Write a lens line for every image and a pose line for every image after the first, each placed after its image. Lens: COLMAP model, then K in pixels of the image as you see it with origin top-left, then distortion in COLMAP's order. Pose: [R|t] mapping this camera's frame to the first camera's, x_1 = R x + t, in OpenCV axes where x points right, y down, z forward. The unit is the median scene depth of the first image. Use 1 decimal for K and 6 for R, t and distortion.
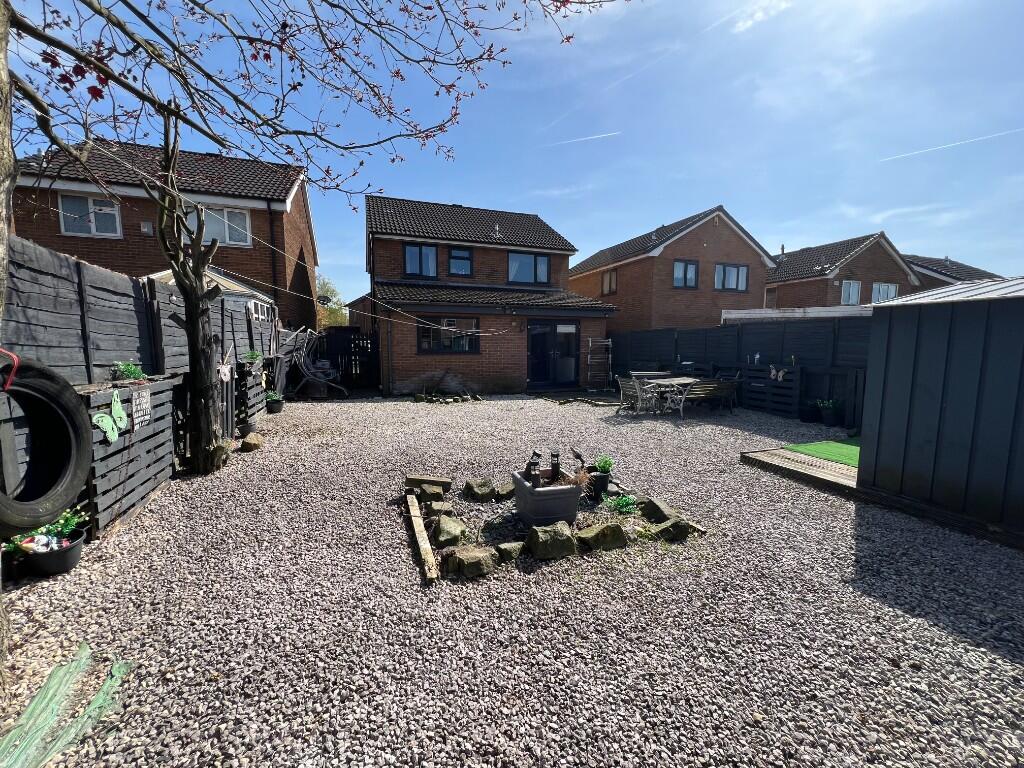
lens RADIAL K [[407.9, 0, 514.4], [0, 407.9, 382.0], [0, 0, 1]] dist [-0.003719, -0.000105]
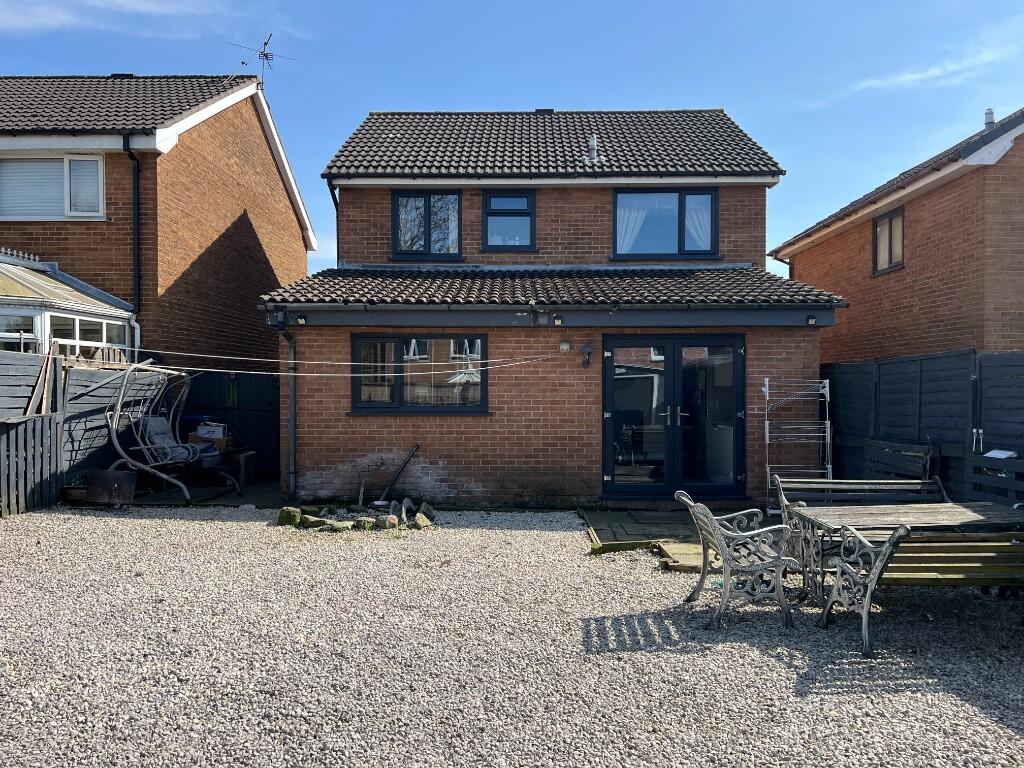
lens RADIAL K [[763.3, 0, 511.2], [0, 763.3, 385.9], [0, 0, 1]] dist [0.029093, -0.009567]
pose [[0.930567, -0.000774, -0.366122, 0.199938], [-0.033192, 0.995701, -0.086469, -0.024439], [0.364615, 0.092617, 0.926541, 0.192141]]
